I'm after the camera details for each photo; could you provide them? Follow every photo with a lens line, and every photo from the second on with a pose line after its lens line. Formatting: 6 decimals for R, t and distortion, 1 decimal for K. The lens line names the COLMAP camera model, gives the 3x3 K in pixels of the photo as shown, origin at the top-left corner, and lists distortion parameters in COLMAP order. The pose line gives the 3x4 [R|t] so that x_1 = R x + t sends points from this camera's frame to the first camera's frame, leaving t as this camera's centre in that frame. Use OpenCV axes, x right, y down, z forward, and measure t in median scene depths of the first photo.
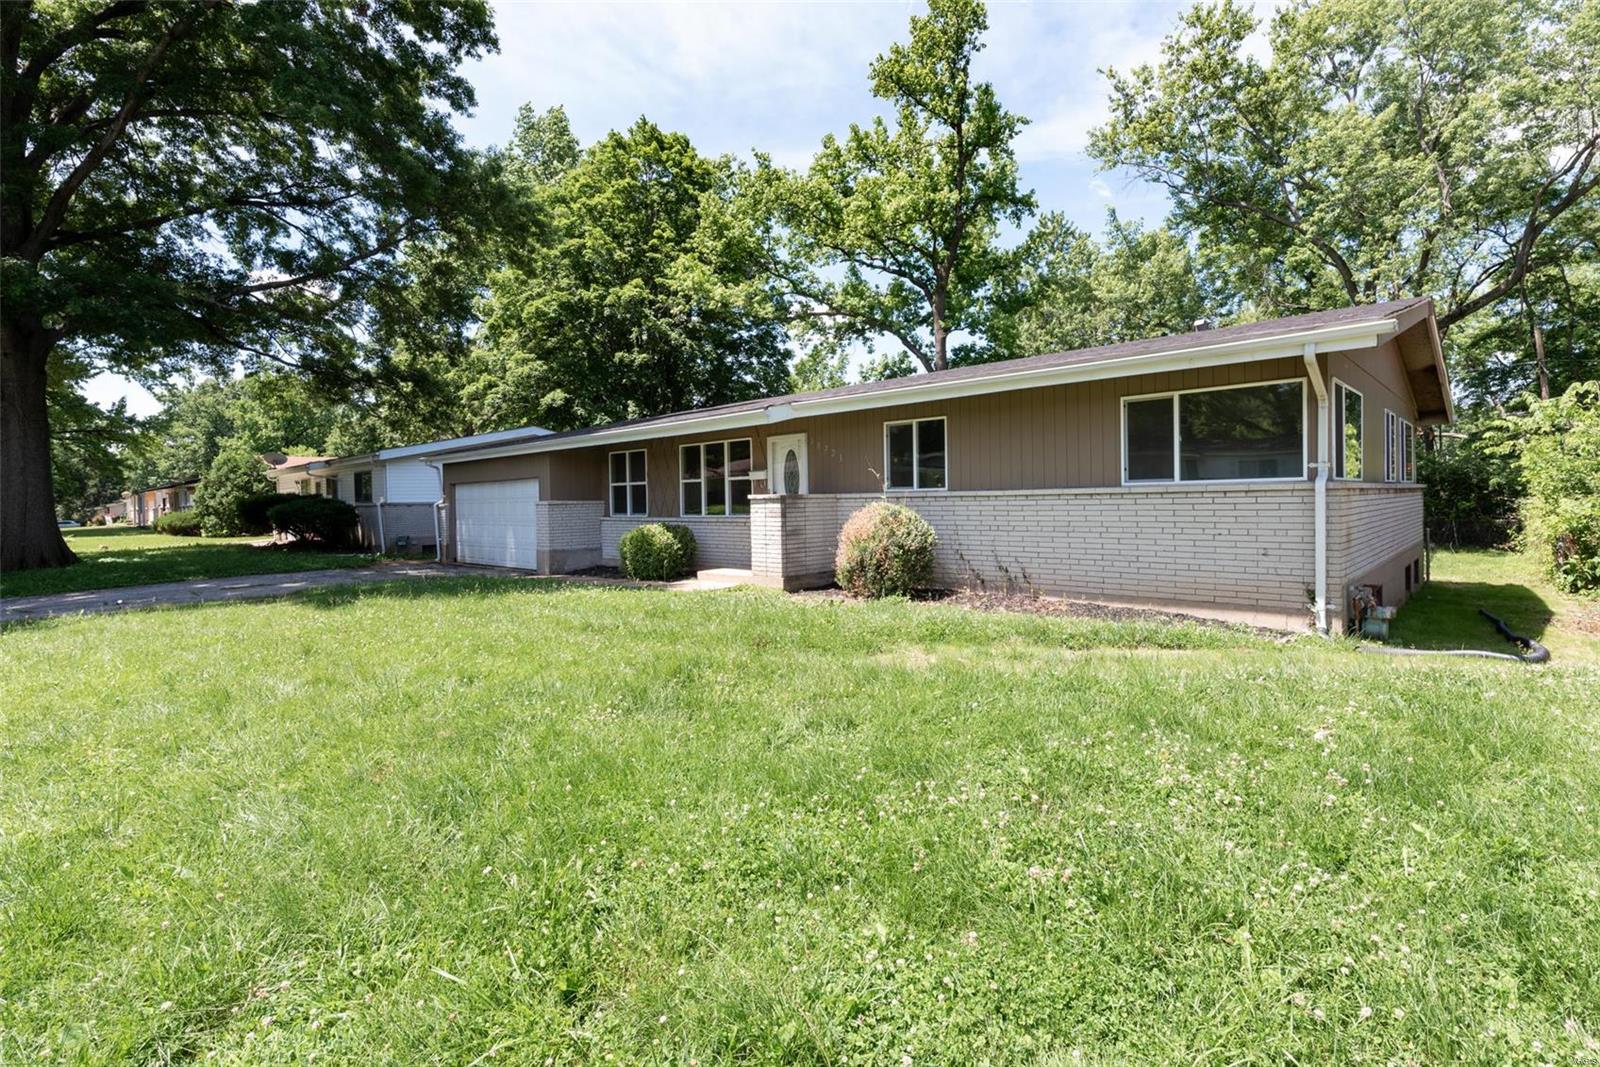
lens RADIAL K [[706.5, 0, 799.6], [0, 706.5, 517.5], [0, 0, 1]] dist [-0.001777, 0.000461]
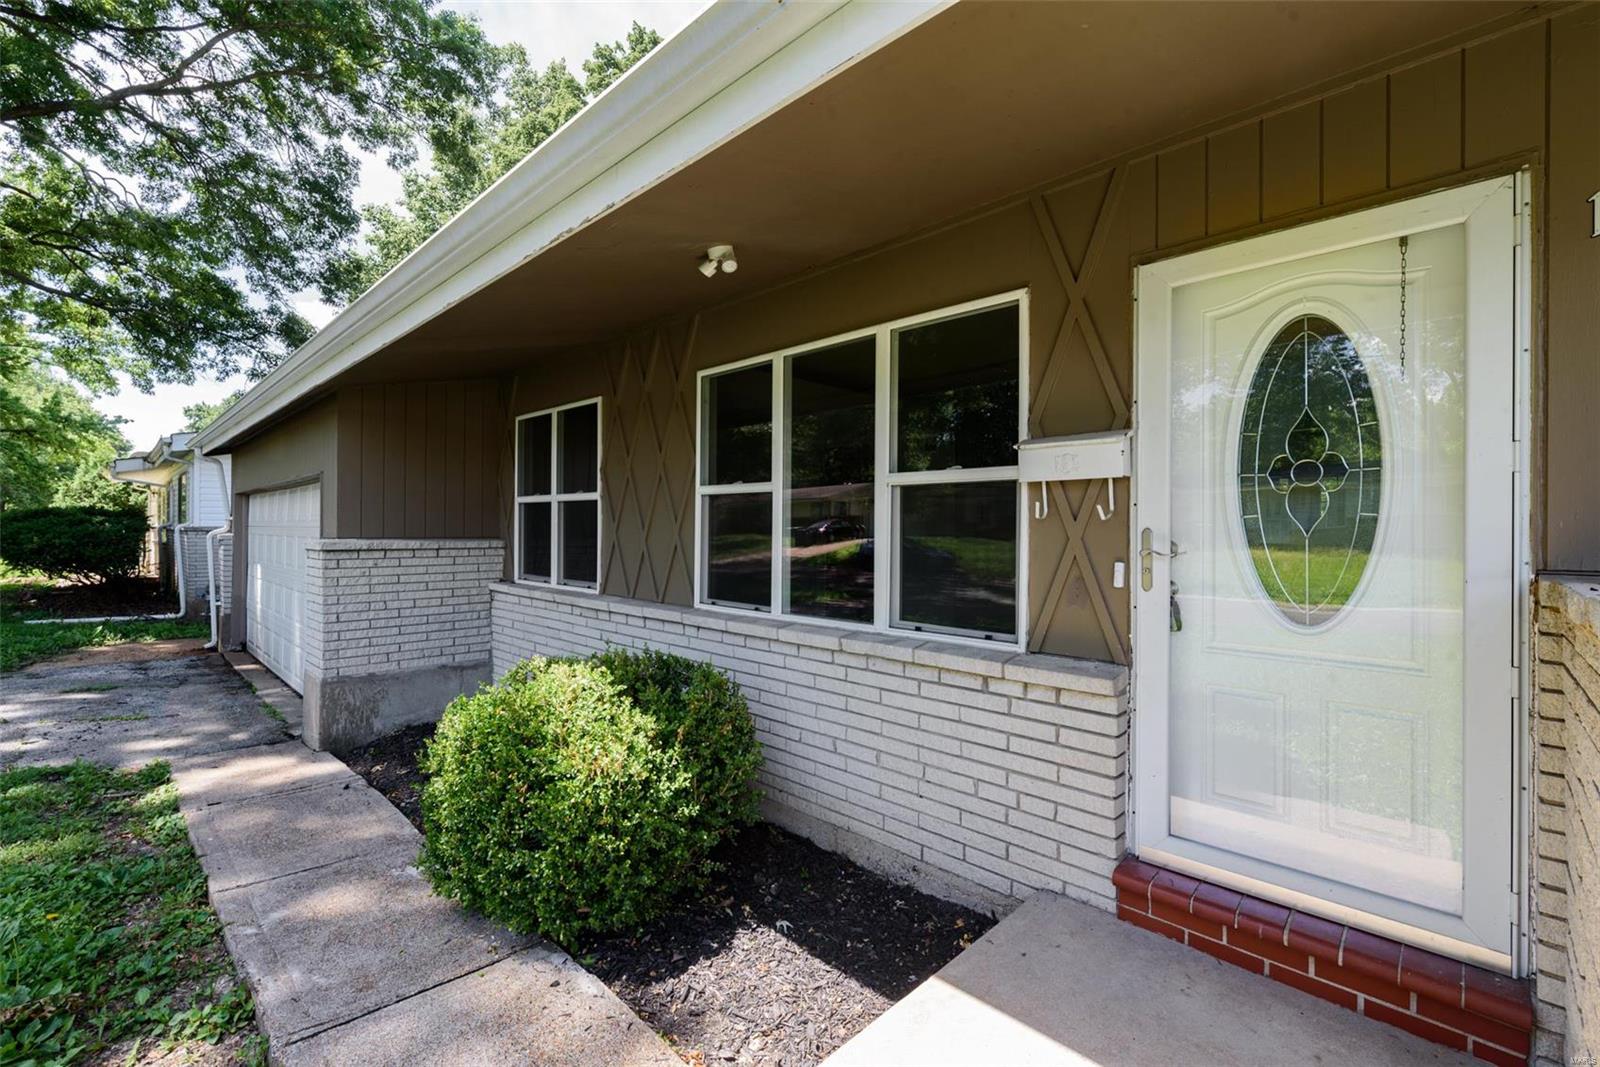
lens RADIAL K [[711.1, 0, 818.2], [0, 711.1, 538.4], [0, 0, 1]] dist [0.000510, 0.000367]
pose [[0.999768, 0.019906, -0.008231, -0.101491], [-0.019965, 0.999775, -0.007131, -0.026203], [0.008088, 0.007294, 0.999941, 0.616002]]
